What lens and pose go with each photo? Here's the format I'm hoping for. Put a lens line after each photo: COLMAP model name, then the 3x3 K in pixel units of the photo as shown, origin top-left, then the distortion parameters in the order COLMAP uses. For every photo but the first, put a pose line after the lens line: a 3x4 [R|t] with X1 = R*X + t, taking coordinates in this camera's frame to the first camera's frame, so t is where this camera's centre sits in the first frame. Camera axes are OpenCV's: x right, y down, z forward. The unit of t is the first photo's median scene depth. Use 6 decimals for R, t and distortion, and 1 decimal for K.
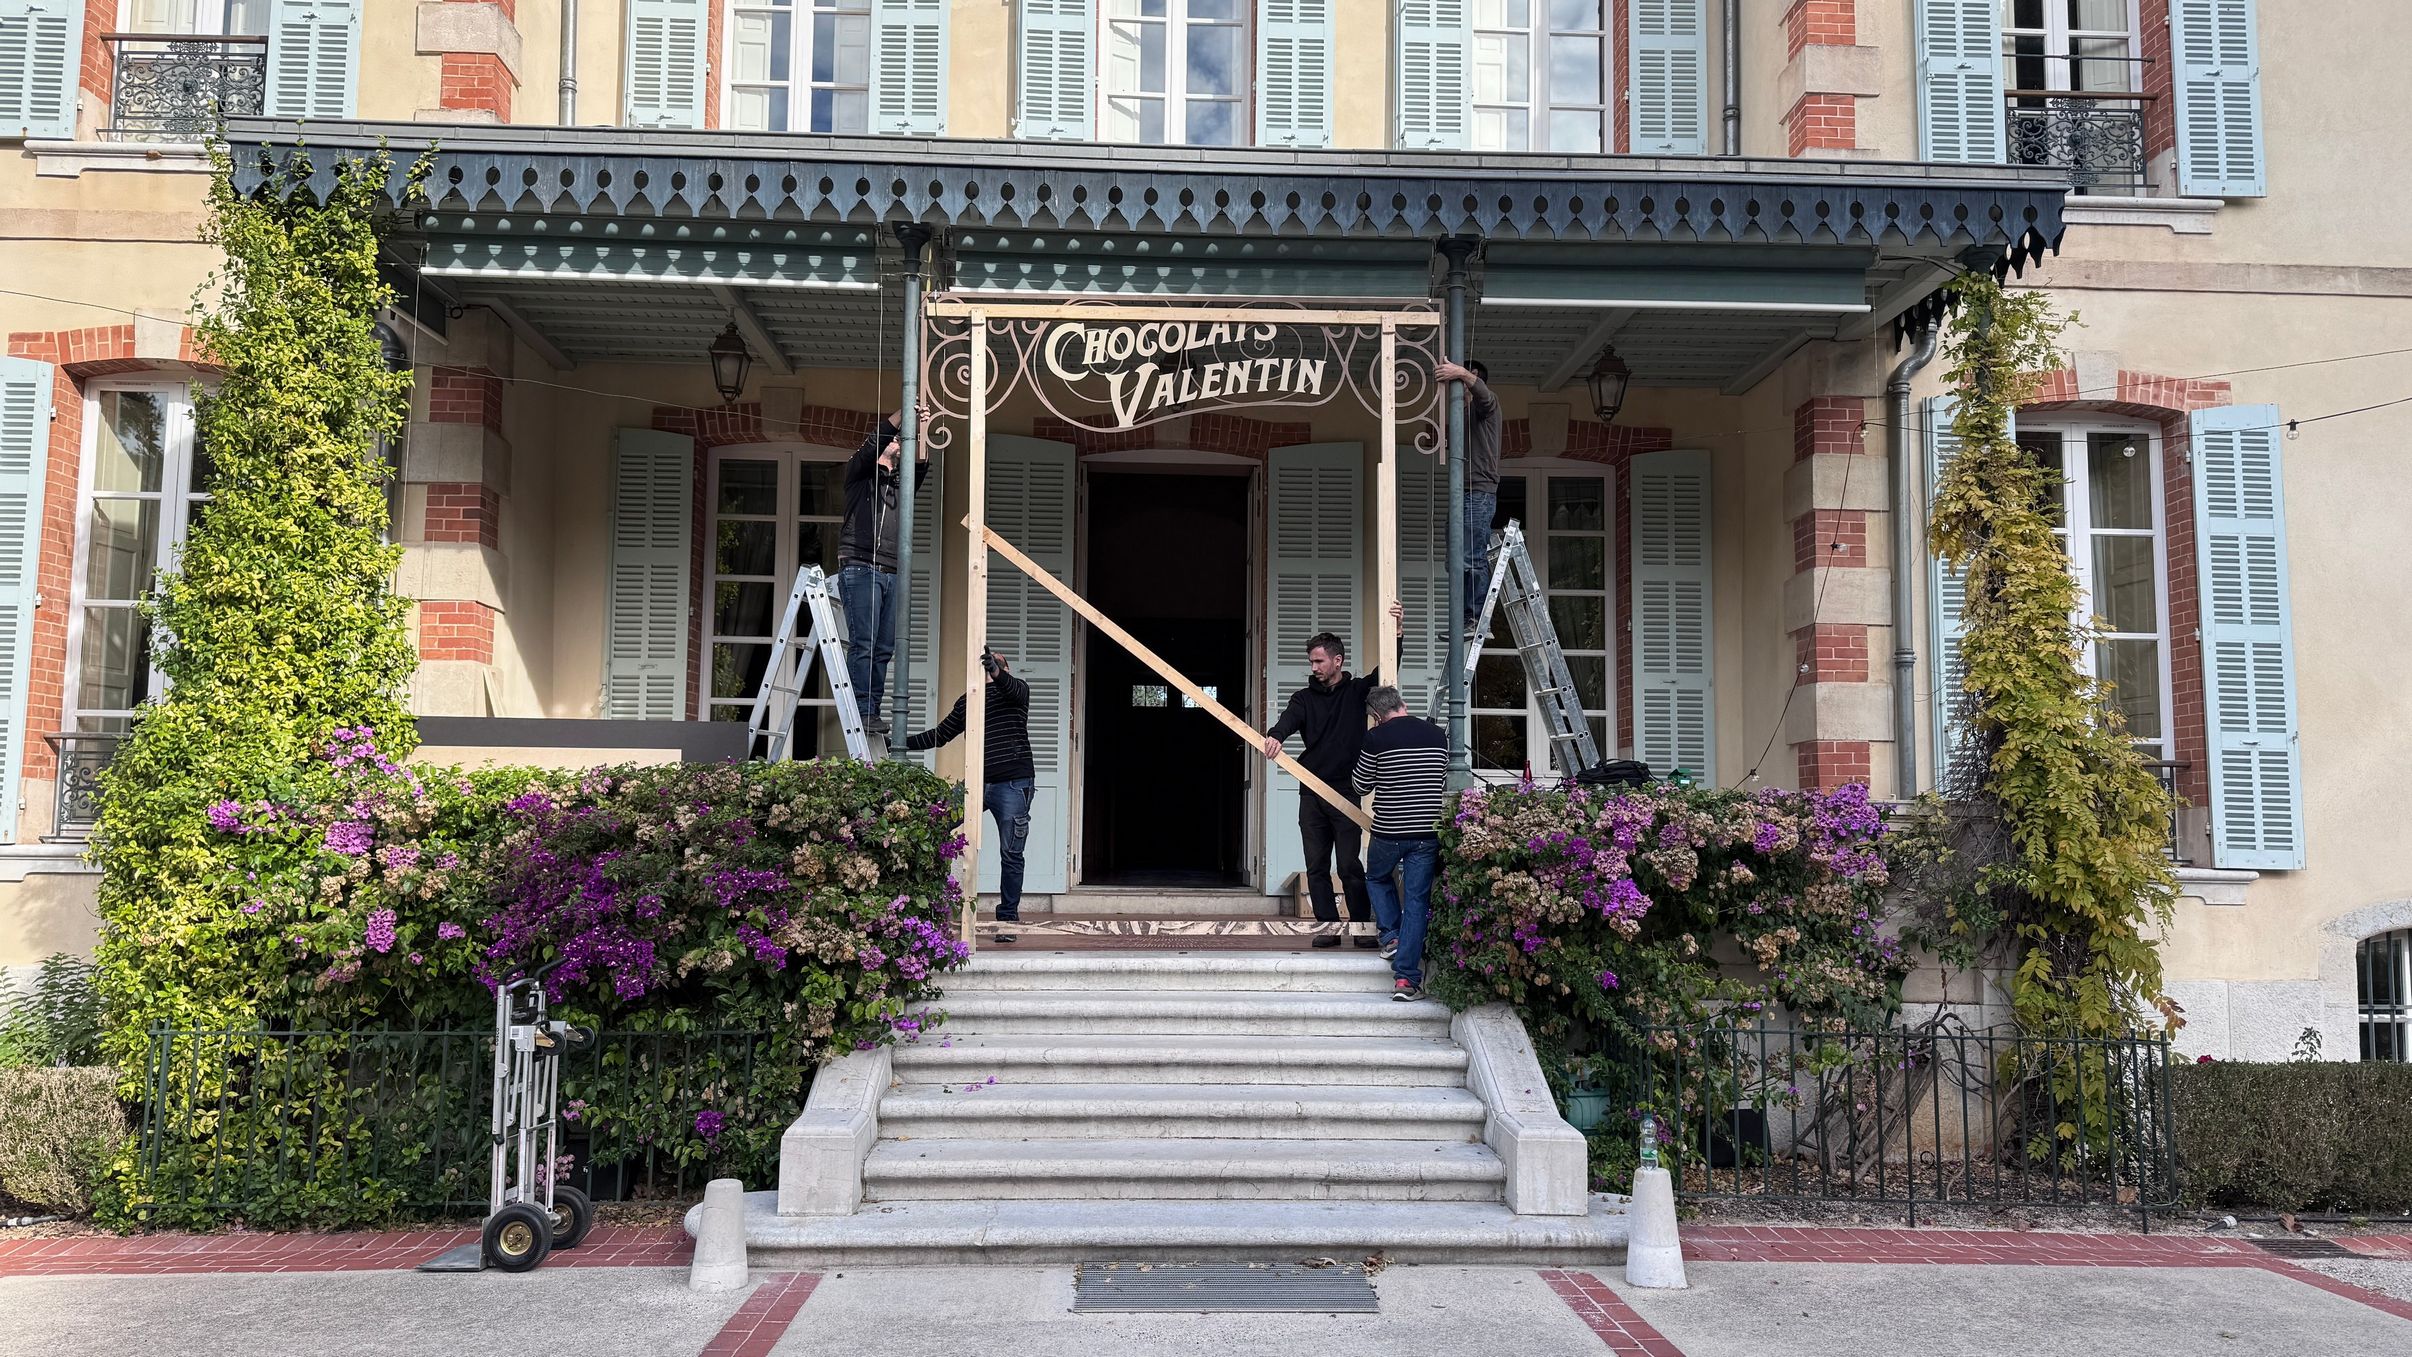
lens RADIAL K [[1692.3, 0, 1196.8], [0, 1692.3, 682.9], [0, 0, 1]] dist [0.040747, -0.032076]
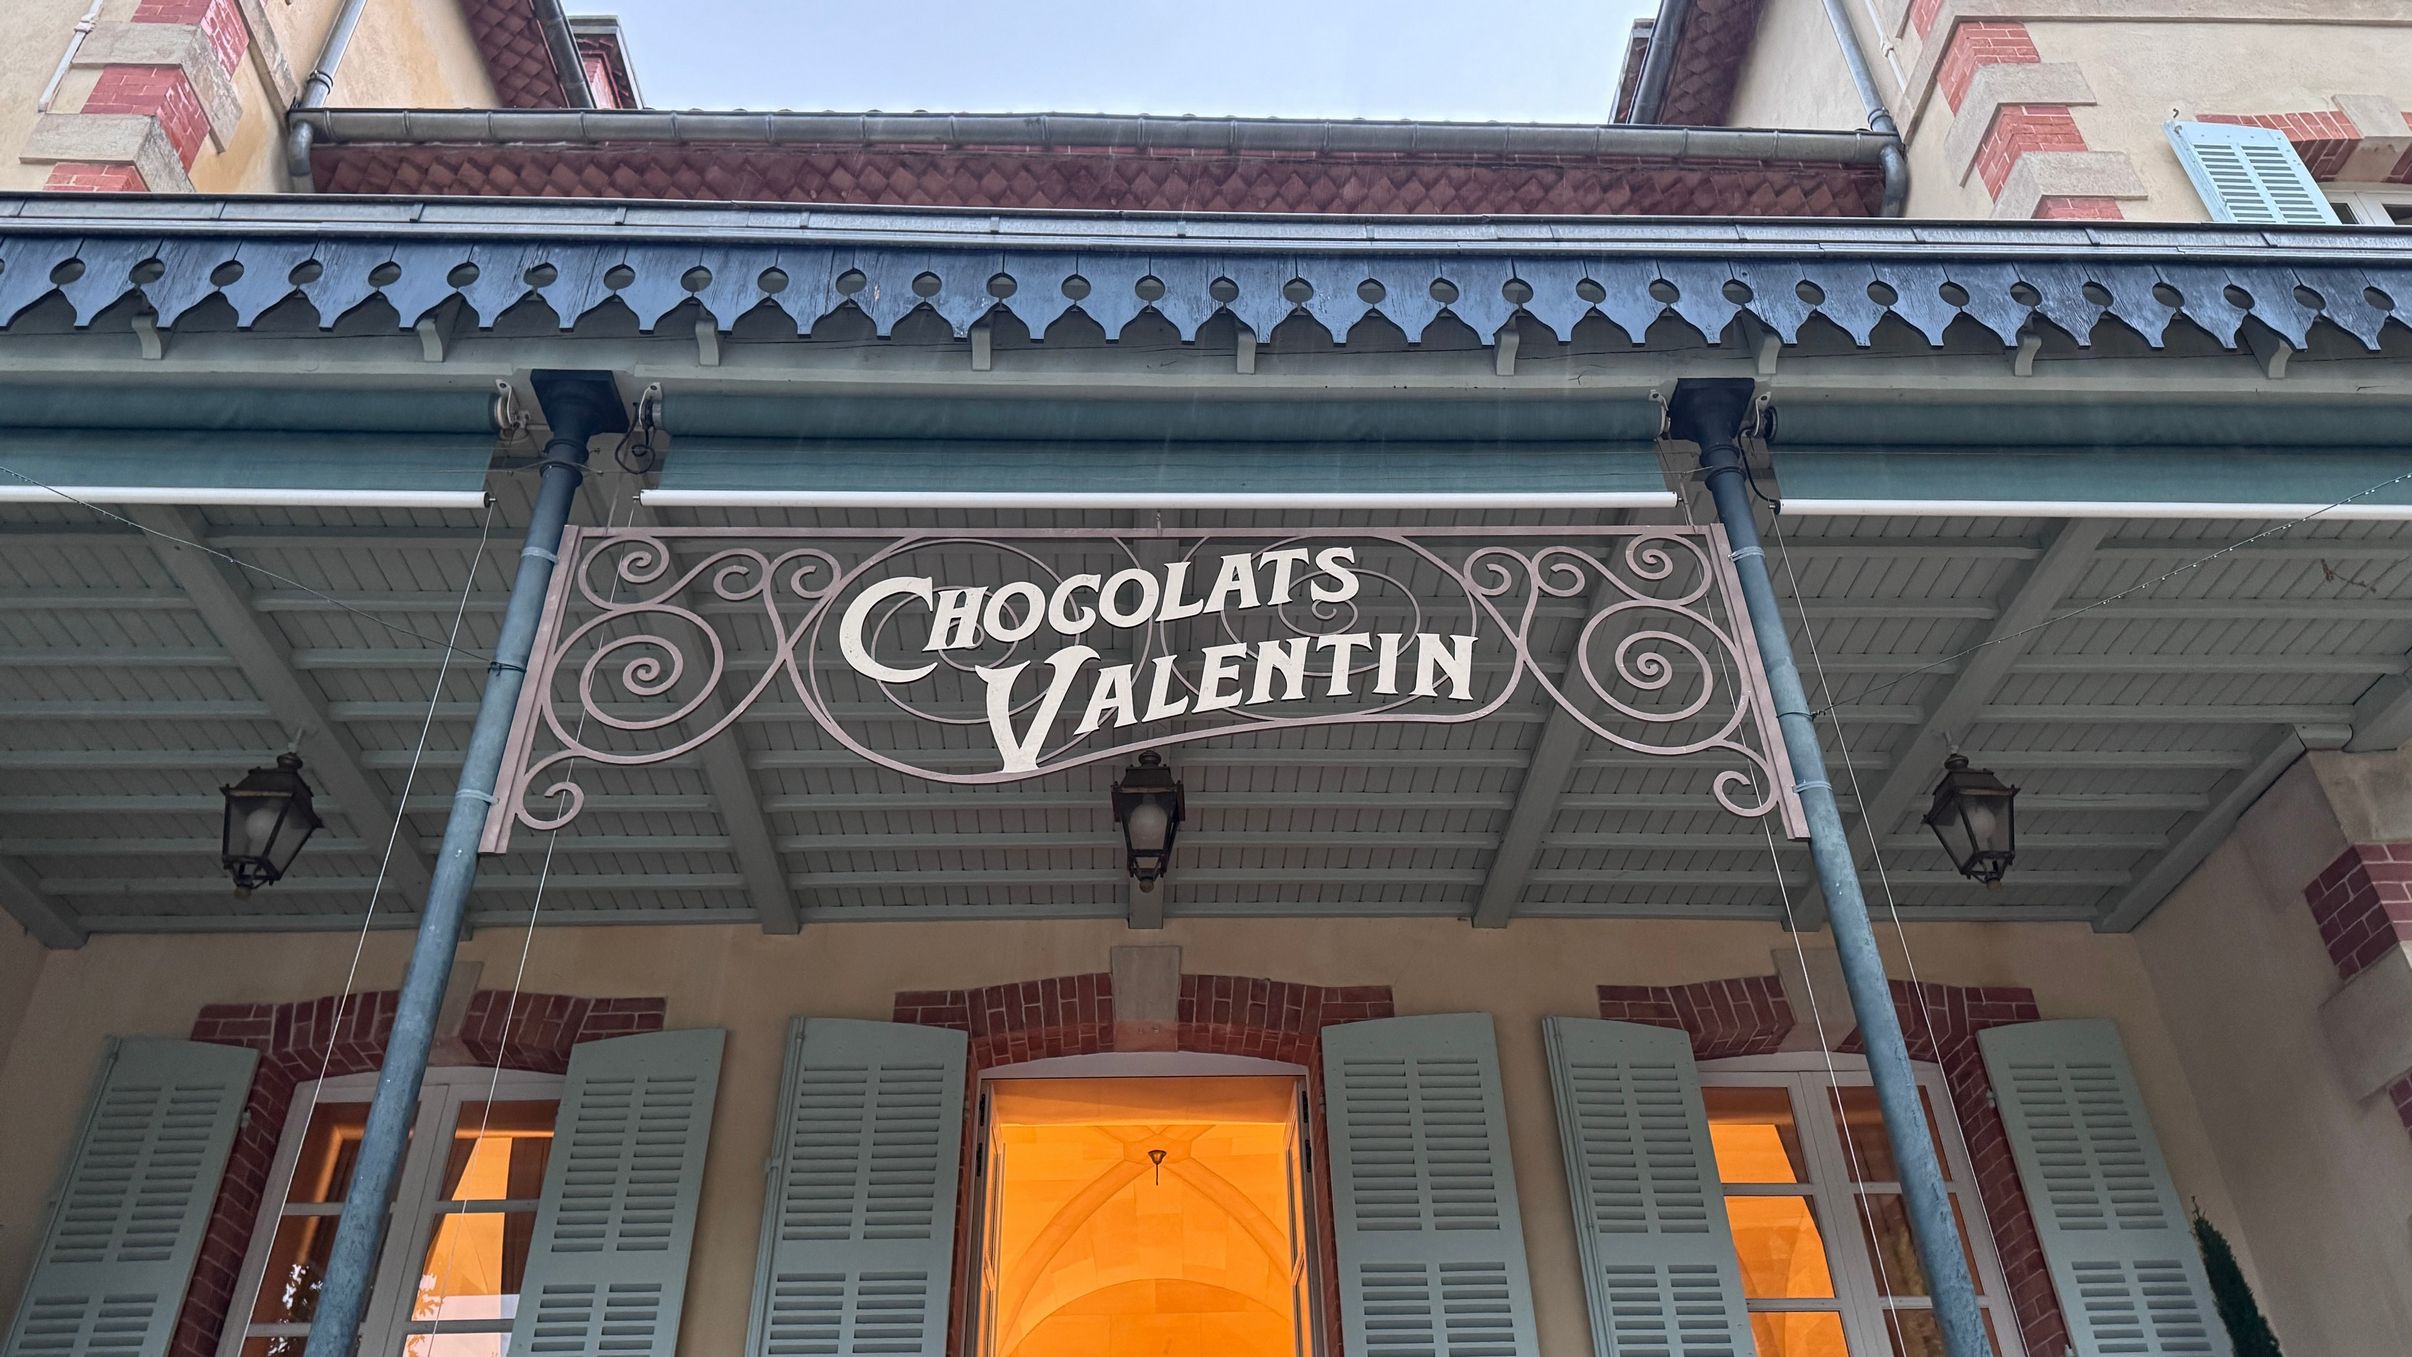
lens RADIAL K [[1692.3, 0, 1209.2], [0, 1692.3, 677.5], [0, 0, 1]] dist [0.040747, -0.032076]
pose [[0.999385, -0.026225, 0.023271, -0.004225], [0.034159, 0.877865, -0.477689, 0.029149], [-0.007901, 0.478190, 0.878221, 0.617921]]
